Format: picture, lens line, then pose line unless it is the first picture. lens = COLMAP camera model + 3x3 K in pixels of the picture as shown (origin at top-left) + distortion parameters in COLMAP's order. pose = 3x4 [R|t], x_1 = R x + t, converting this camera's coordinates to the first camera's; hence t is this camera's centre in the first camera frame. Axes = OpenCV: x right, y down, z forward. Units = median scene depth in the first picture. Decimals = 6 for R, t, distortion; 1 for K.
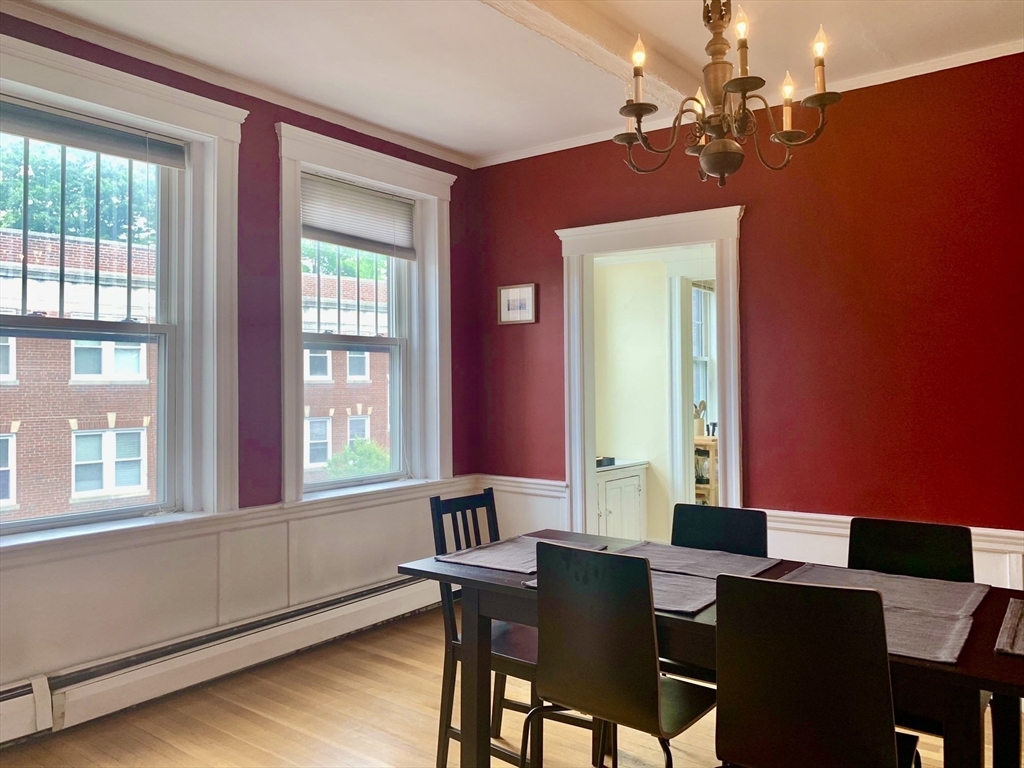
lens RADIAL K [[785.8, 0, 513.5], [0, 785.8, 380.1], [0, 0, 1]] dist [0.106211, -0.239578]
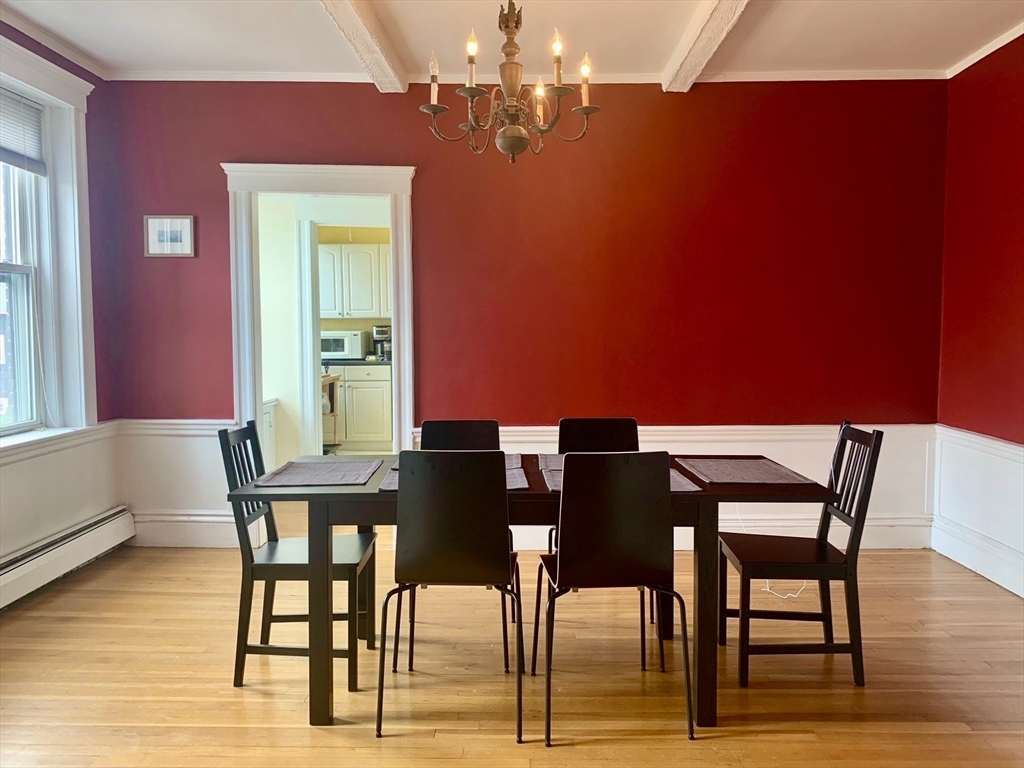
lens RADIAL K [[791.7, 0, 510.7], [0, 791.7, 373.2], [0, 0, 1]] dist [0.008168, 0.002089]
pose [[0.808394, -0.025122, 0.588106, -0.233264], [-0.011709, 0.998205, 0.058735, 0.007132], [-0.588526, -0.054367, 0.806648, -0.014933]]
